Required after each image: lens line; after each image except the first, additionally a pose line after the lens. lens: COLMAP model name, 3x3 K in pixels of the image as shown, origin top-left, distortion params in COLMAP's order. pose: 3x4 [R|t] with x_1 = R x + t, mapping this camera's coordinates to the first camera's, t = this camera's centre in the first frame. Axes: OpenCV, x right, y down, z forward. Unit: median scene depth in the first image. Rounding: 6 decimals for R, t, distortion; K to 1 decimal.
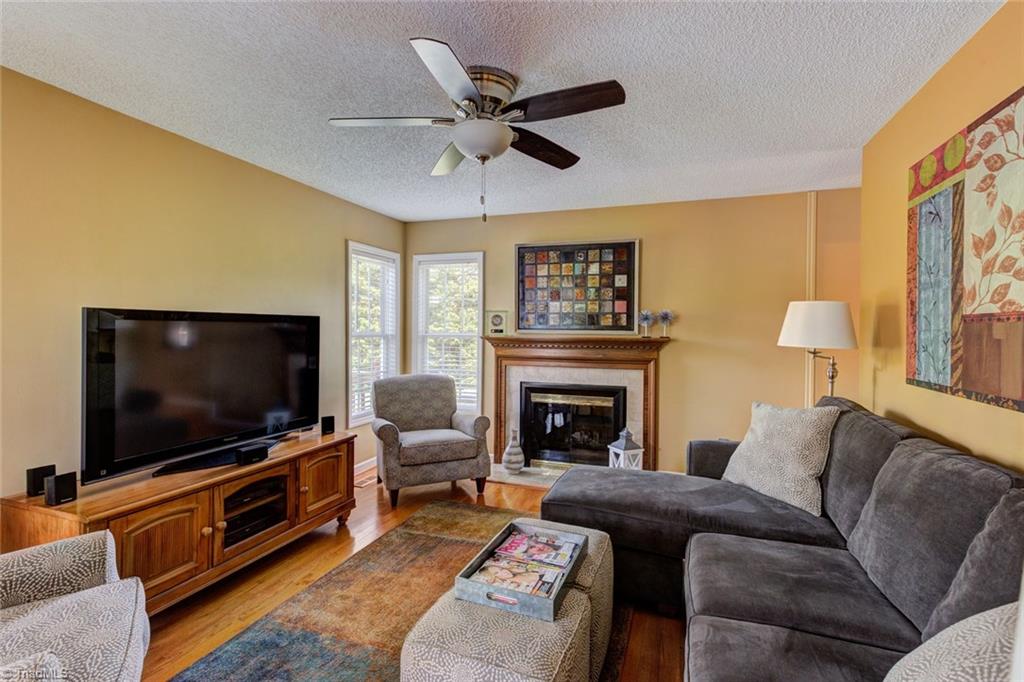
lens RADIAL K [[473.6, 0, 516.5], [0, 473.6, 335.4], [0, 0, 1]] dist [0.003359, 0.000907]
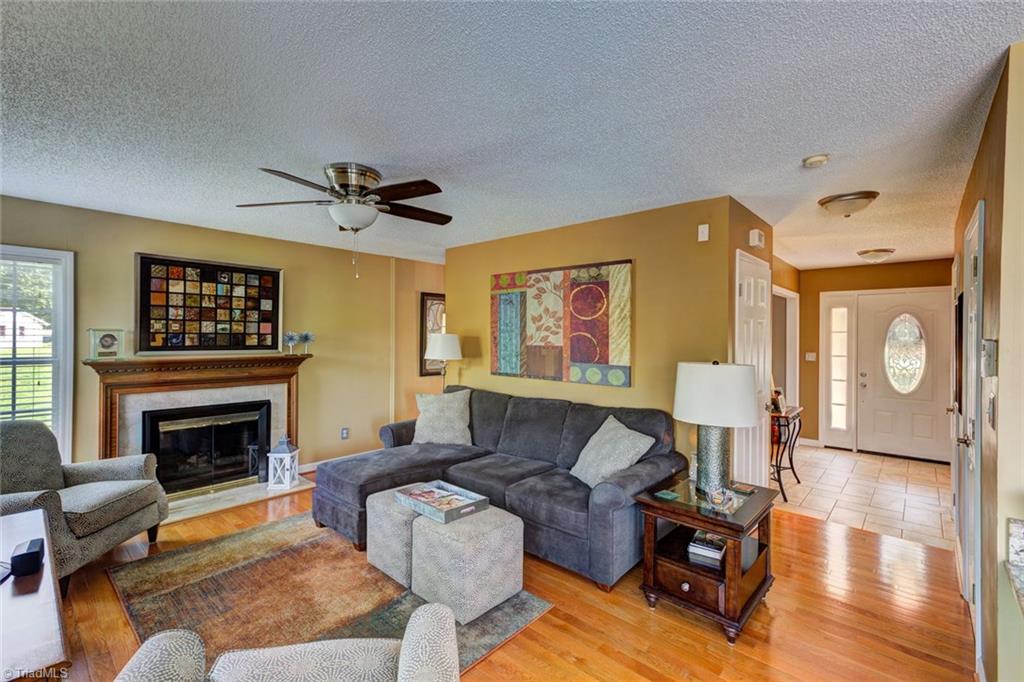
lens RADIAL K [[455.4, 0, 510.3], [0, 455.4, 339.7], [0, 0, 1]] dist [0.017500, 0.000345]
pose [[0.389714, -0.010704, 0.920874, -0.551470], [0.007310, 0.999937, 0.008529, -0.039203], [-0.920907, 0.003407, 0.389768, 0.057183]]
